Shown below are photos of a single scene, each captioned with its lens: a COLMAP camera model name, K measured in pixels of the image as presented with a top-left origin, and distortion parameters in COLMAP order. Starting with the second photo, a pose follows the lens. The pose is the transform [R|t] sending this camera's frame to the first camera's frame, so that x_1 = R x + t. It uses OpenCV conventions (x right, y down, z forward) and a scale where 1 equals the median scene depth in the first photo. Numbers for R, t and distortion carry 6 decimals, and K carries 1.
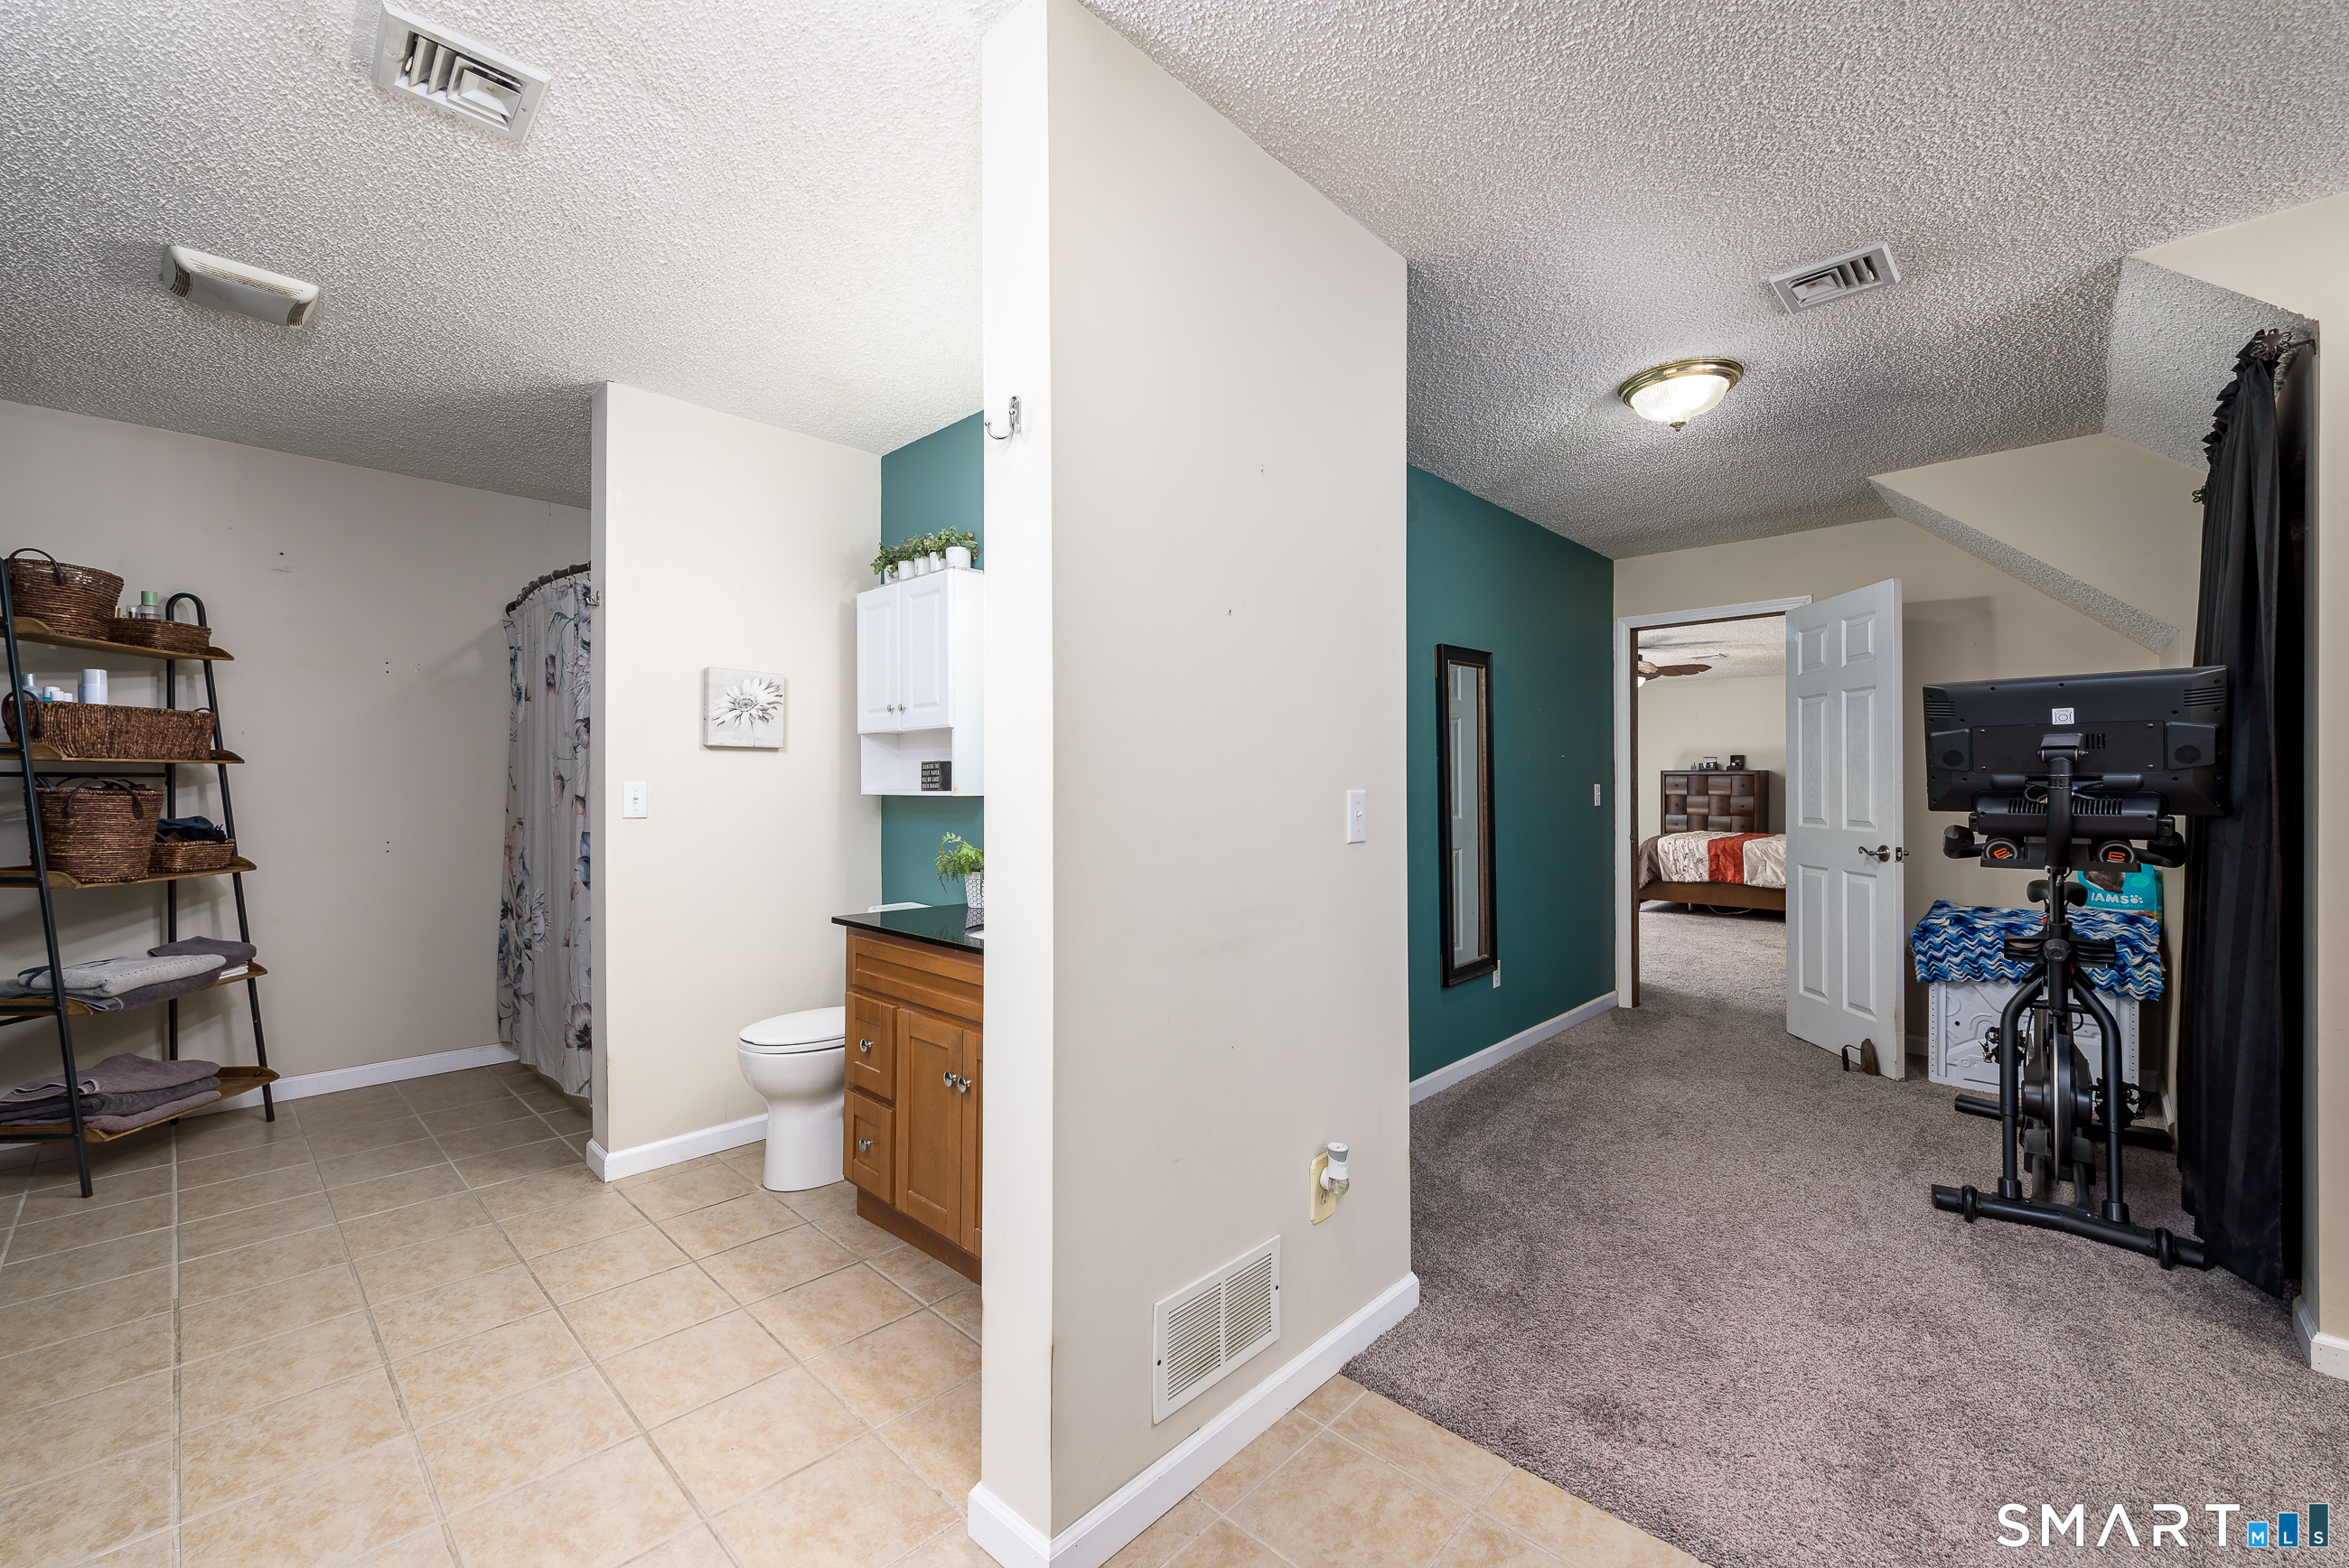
lens RADIAL K [[956.7, 0, 1176.2], [0, 956.7, 783.6], [0, 0, 1]] dist [0.009357, -0.002672]
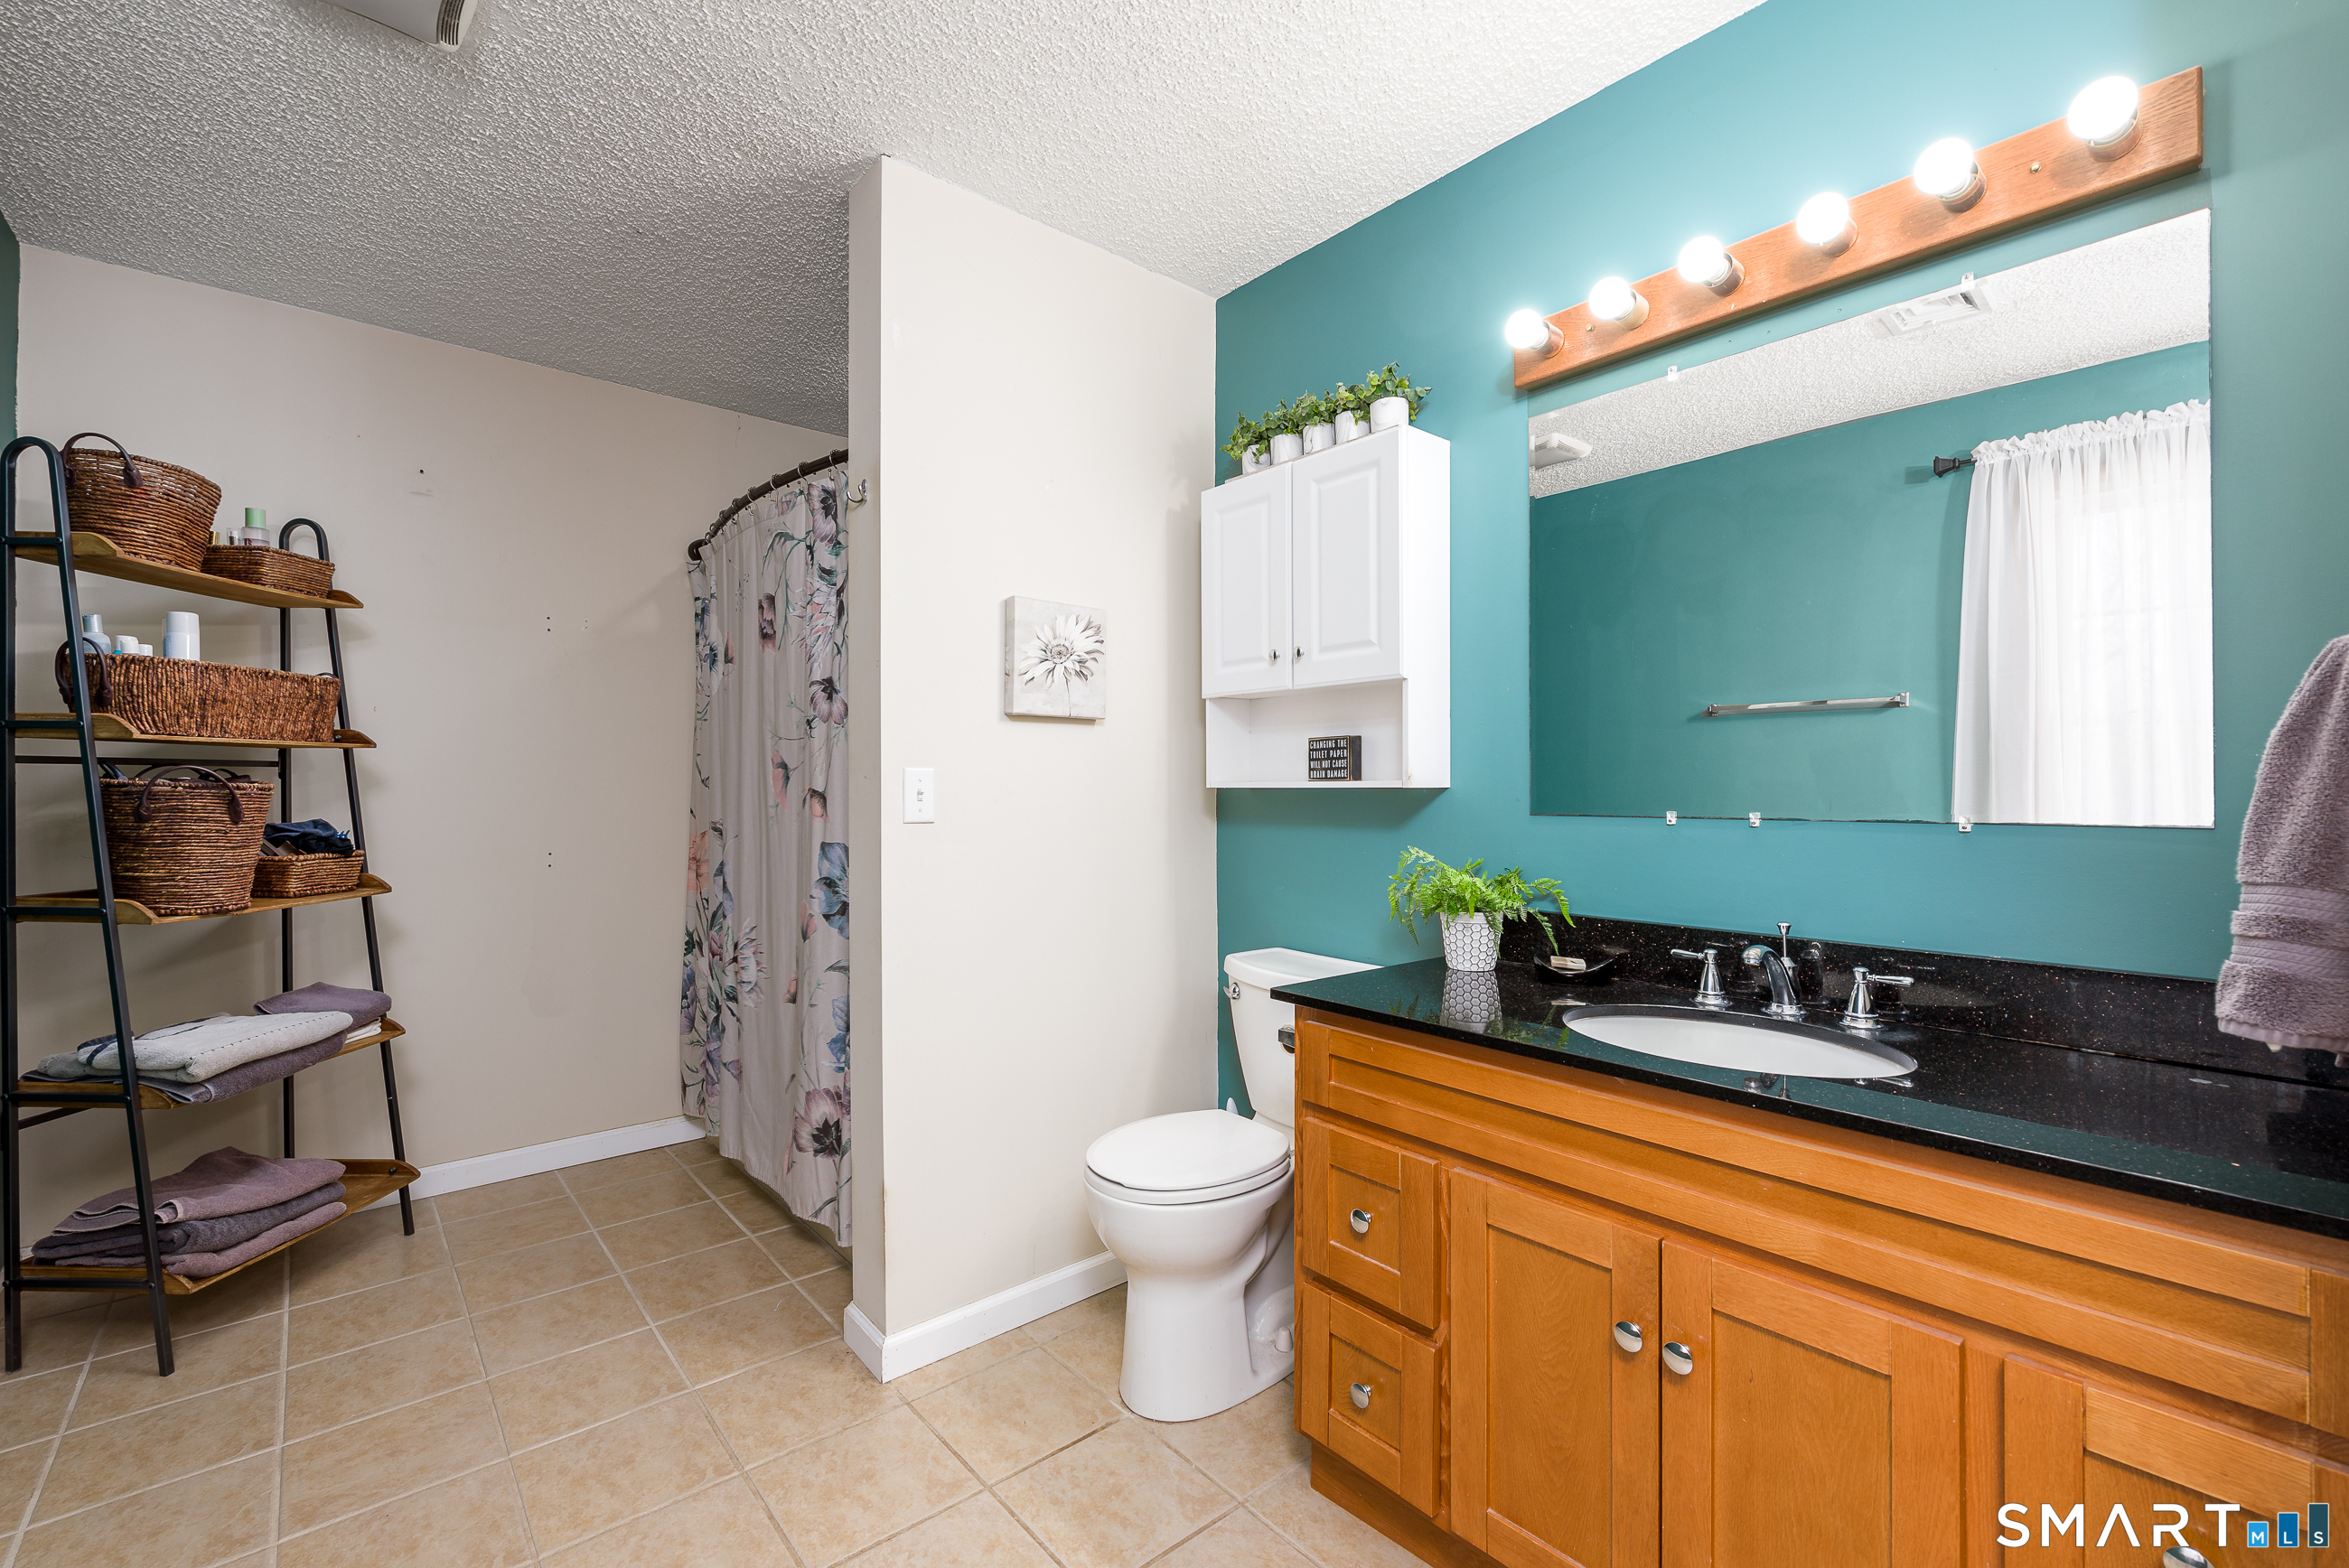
lens RADIAL K [[1024.3, 0, 1180.0], [0, 1024.3, 781.2], [0, 0, 1]] dist [0.019428, -0.004609]
pose [[0.994257, -0.003543, -0.106957, -0.290032], [0.003213, 0.999990, -0.003256, 0.009697], [0.106967, 0.002893, 0.994258, 0.296952]]
